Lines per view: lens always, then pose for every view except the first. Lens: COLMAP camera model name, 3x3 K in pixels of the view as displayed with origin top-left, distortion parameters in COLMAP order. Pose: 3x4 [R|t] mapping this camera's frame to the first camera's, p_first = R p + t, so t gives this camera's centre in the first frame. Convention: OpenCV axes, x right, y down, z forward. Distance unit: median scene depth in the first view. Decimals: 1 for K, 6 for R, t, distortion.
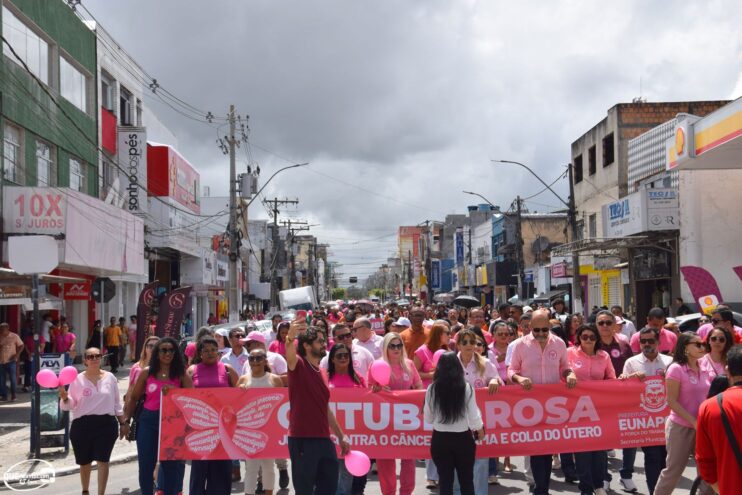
lens RADIAL K [[1155.3, 0, 371.0], [0, 1155.3, 247.5], [0, 0, 1]] dist [0.198038, 0.060586]
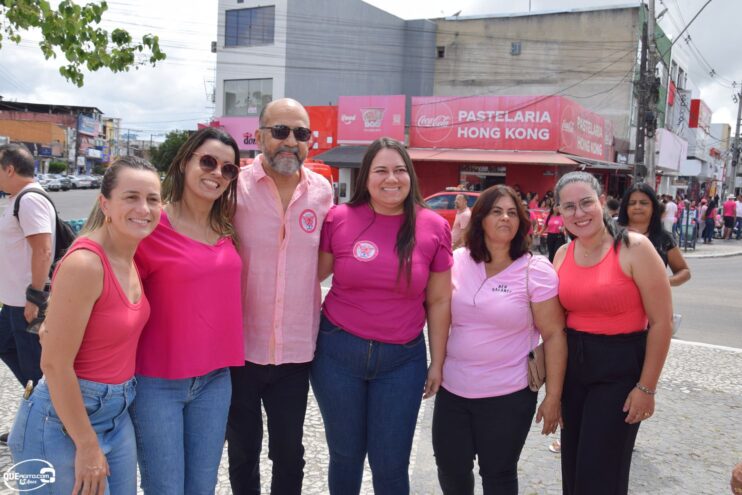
lens RADIAL K [[681.4, 0, 371.0], [0, 681.4, 247.5], [0, 0, 1]] dist [0.003364, 0.010722]
pose [[0.847613, 0.110382, -0.519006, -0.035520], [-0.032459, 0.987078, 0.156921, -0.011100], [0.529621, -0.116162, 0.840243, -0.199721]]
